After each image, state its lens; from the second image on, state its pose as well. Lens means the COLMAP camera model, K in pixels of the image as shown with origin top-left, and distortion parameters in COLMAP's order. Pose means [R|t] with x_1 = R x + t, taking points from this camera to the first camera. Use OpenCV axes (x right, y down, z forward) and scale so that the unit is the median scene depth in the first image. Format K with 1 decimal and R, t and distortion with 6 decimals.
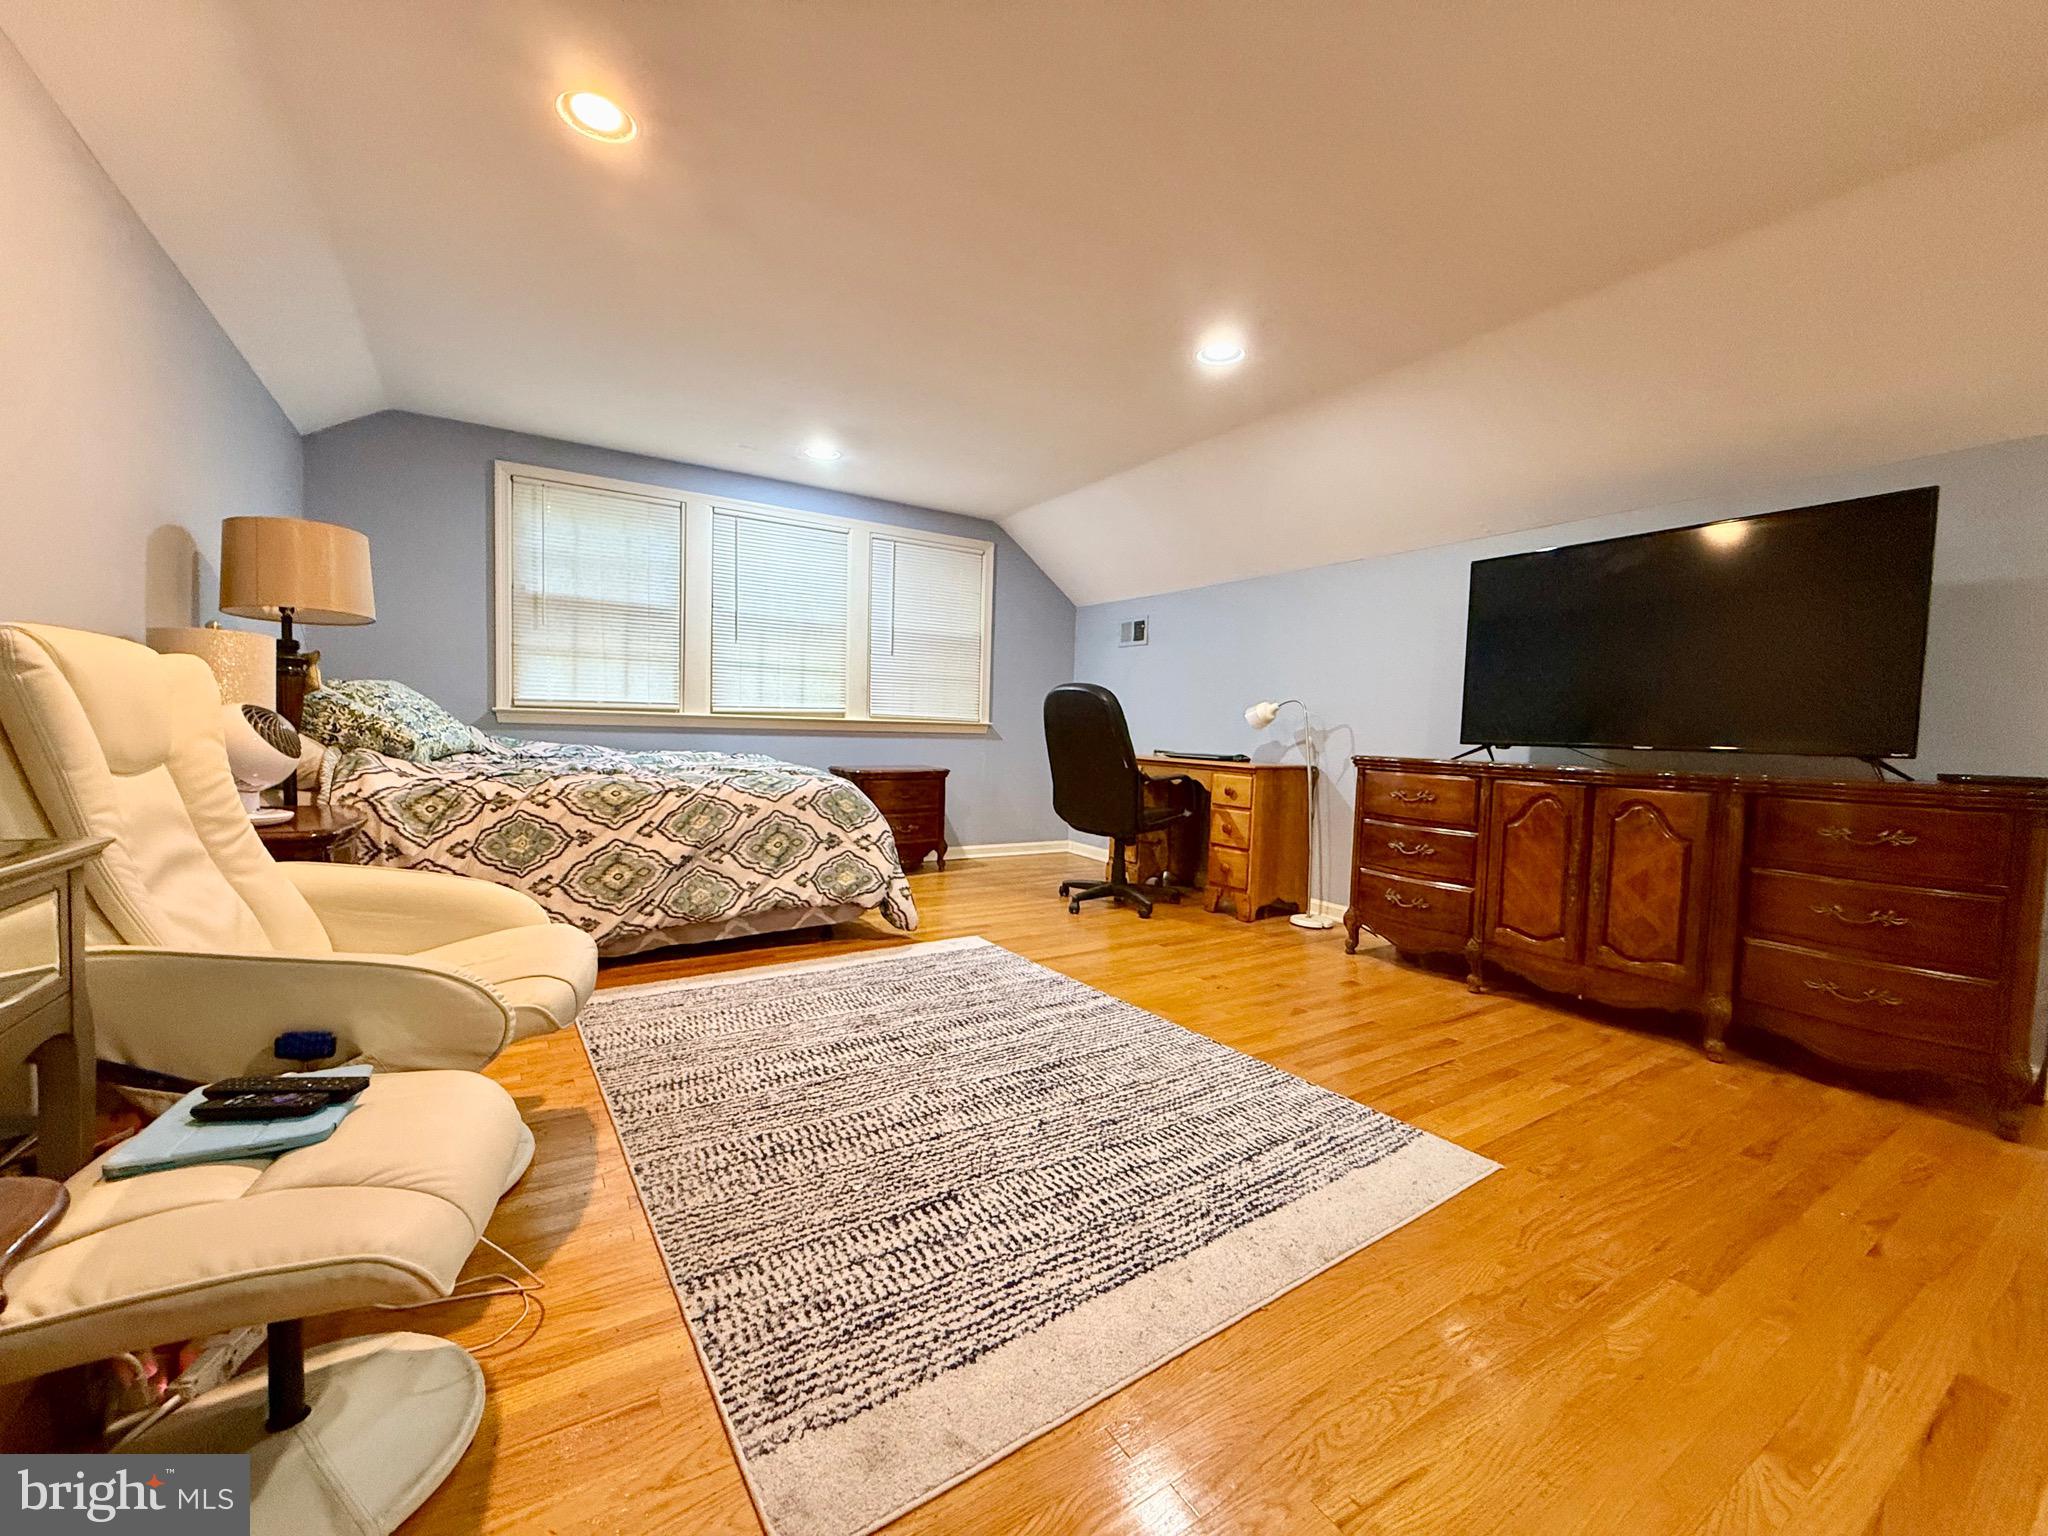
lens RADIAL K [[819.2, 0, 1022.5], [0, 819.2, 766.3], [0, 0, 1]] dist [0.007225, 0.000168]
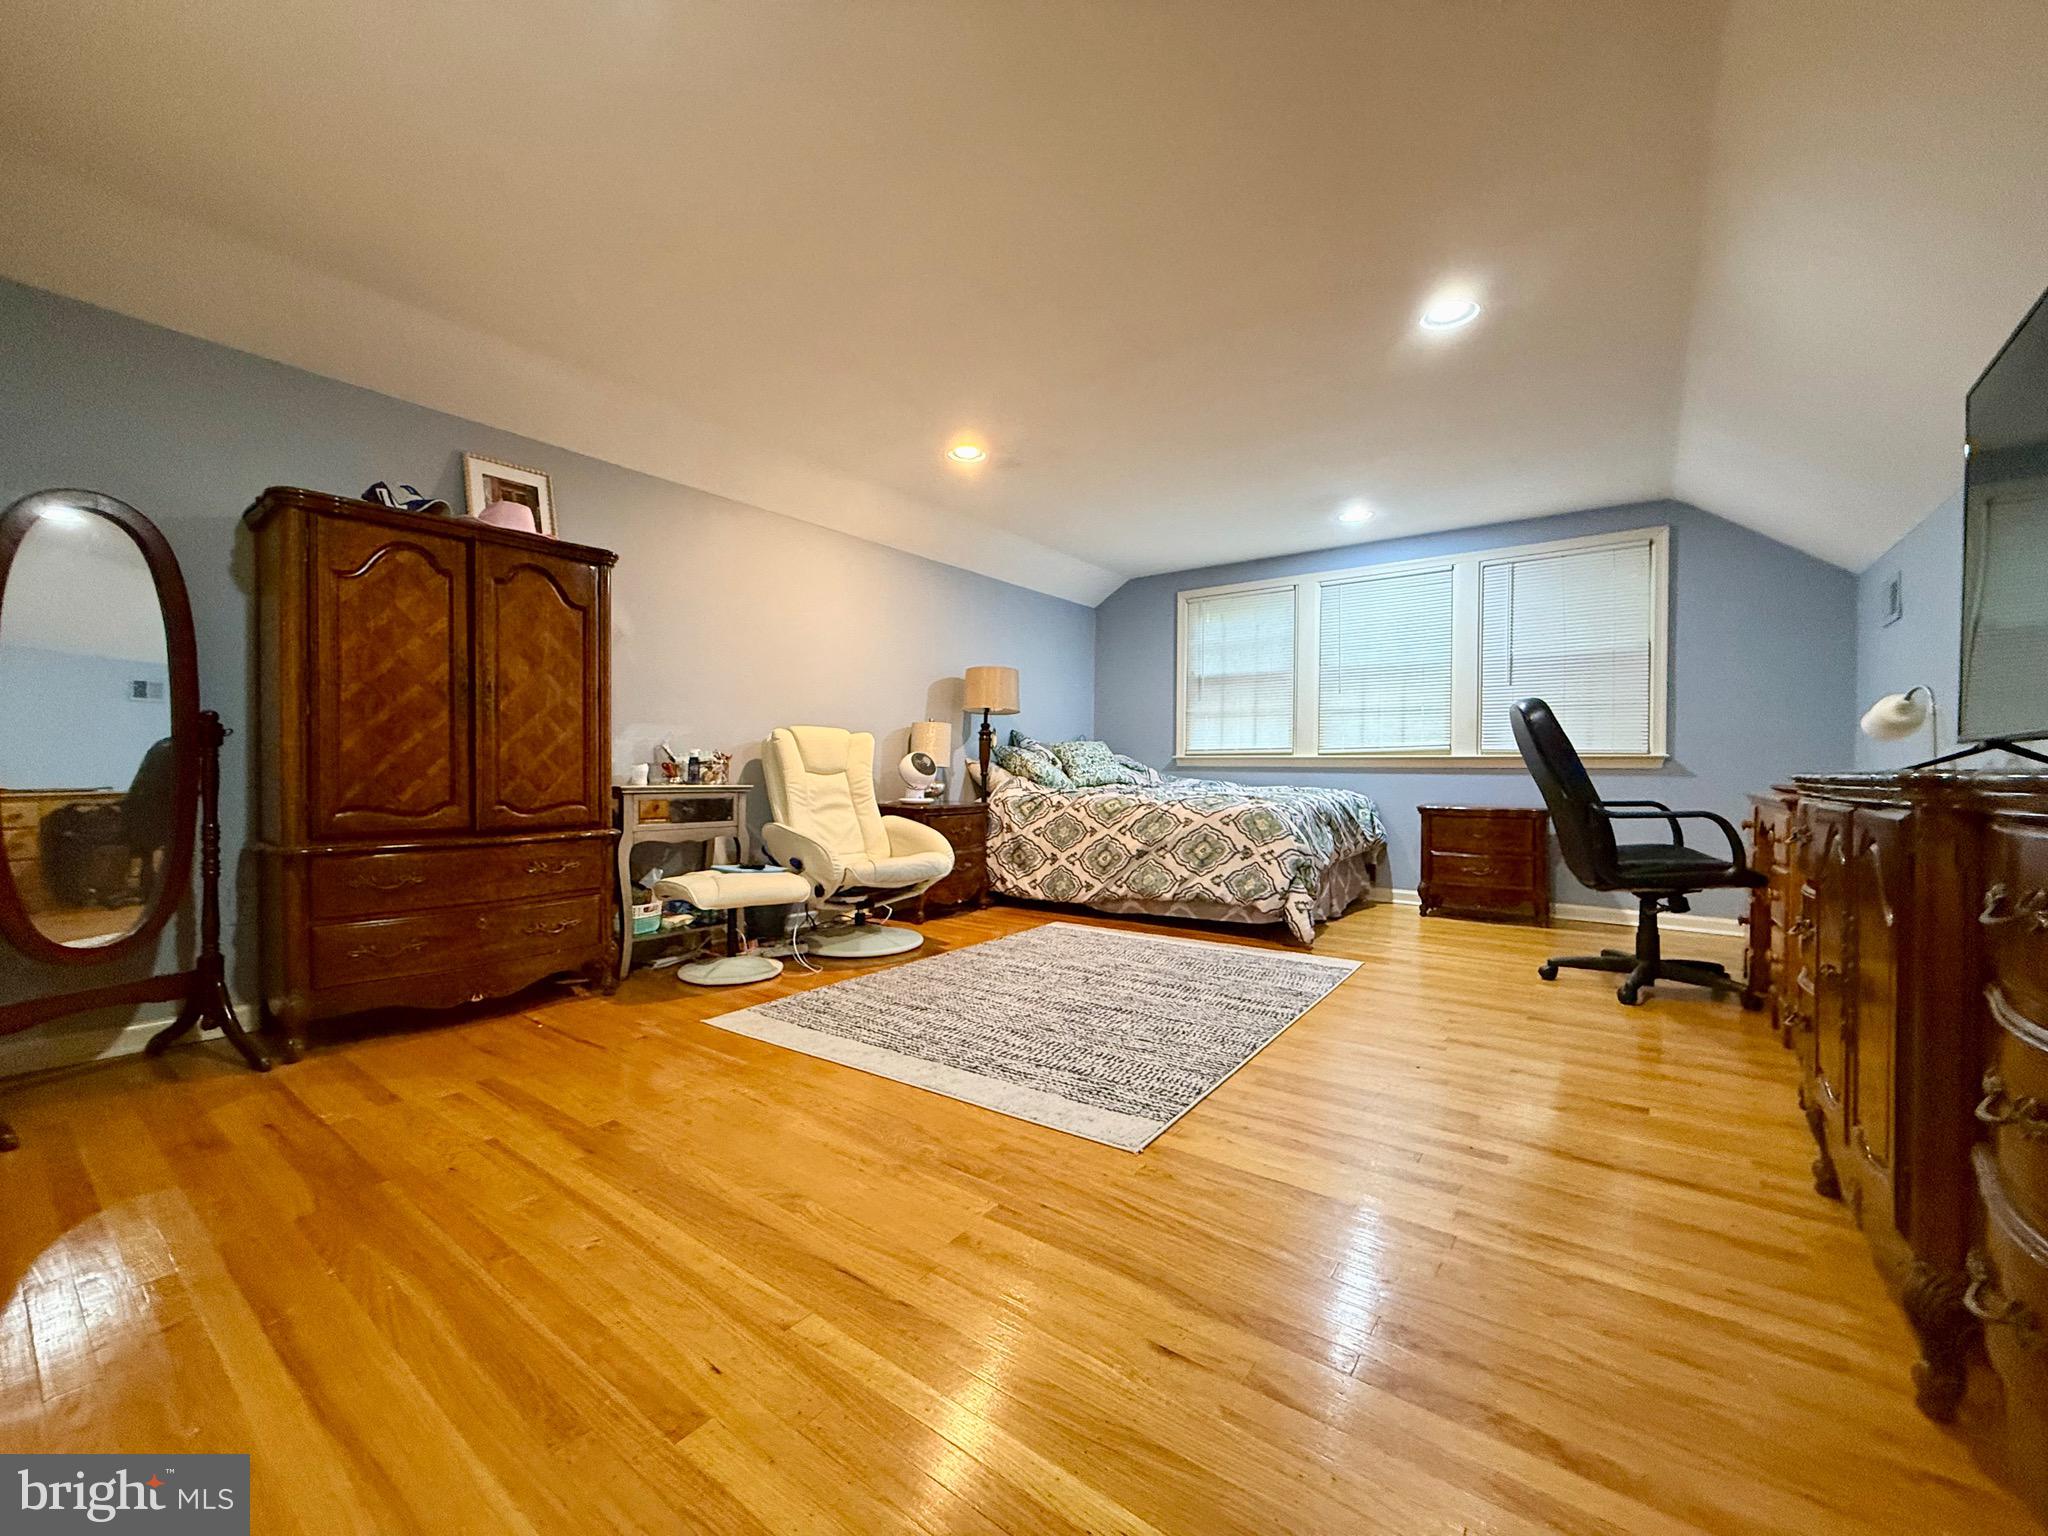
lens RADIAL K [[819.2, 0, 1017.1], [0, 819.2, 771.0], [0, 0, 1]] dist [0.007225, 0.000168]
pose [[0.354190, -0.023580, -0.934876, 0.849790], [-0.043842, 0.998164, -0.041786, 0.039528], [0.934145, 0.055788, 0.352506, 0.276198]]
